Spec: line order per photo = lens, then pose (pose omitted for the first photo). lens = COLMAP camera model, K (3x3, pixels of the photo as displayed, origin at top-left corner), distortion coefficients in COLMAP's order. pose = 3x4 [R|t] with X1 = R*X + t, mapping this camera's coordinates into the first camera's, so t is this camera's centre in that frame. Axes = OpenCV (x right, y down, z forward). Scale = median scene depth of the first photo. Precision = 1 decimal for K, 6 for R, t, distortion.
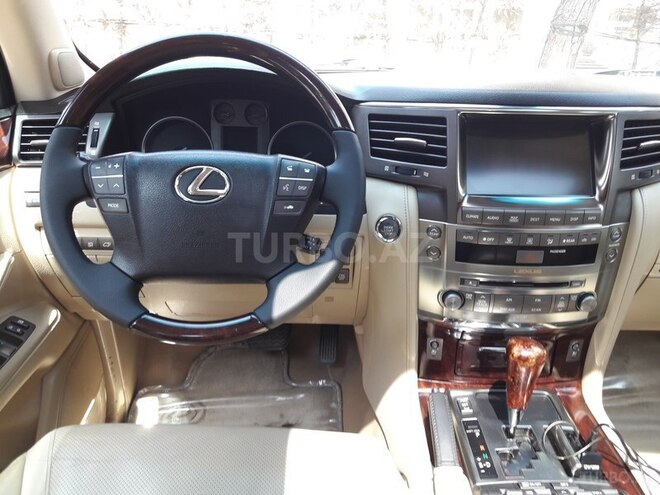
lens RADIAL K [[534.4, 0, 330.0], [0, 534.4, 247.5], [0, 0, 1]] dist [0.095512, -0.159006]
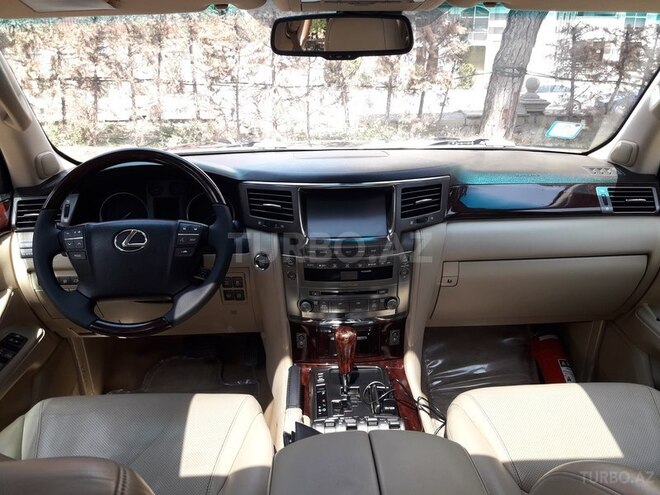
lens RADIAL K [[549.6, 0, 330.0], [0, 549.6, 247.5], [0, 0, 1]] dist [0.109547, -0.177495]
pose [[0.998886, -0.042787, 0.019881, 0.275524], [0.043953, 0.997078, -0.062477, 0.031775], [-0.017149, 0.063281, 0.997848, -0.585703]]
